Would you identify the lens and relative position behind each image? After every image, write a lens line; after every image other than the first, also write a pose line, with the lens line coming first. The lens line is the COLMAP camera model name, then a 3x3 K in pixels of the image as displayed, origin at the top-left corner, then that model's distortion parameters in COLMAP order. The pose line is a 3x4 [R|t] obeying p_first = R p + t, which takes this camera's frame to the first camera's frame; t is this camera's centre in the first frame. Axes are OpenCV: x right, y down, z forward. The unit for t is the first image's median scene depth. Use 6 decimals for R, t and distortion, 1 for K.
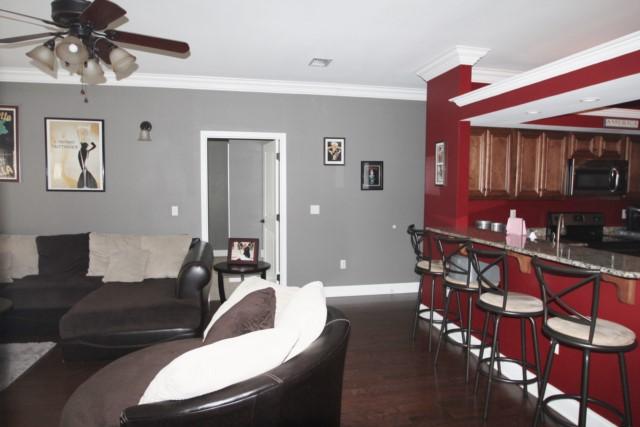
lens RADIAL K [[439.2, 0, 329.0], [0, 439.2, 218.1], [0, 0, 1]] dist [-0.035319, -0.001813]
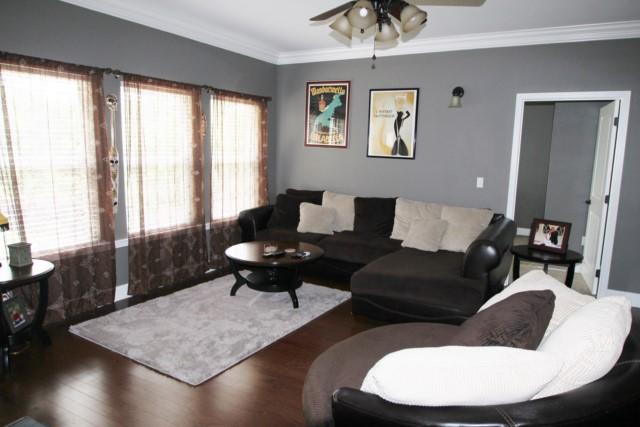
lens RADIAL K [[439.2, 0, 329.0], [0, 439.2, 218.1], [0, 0, 1]] dist [-0.035319, -0.001813]
pose [[0.744380, 0.116350, -0.657541, 0.033359], [-0.072336, 0.992959, 0.093813, -0.005749], [0.663826, -0.022268, 0.747555, 0.094997]]
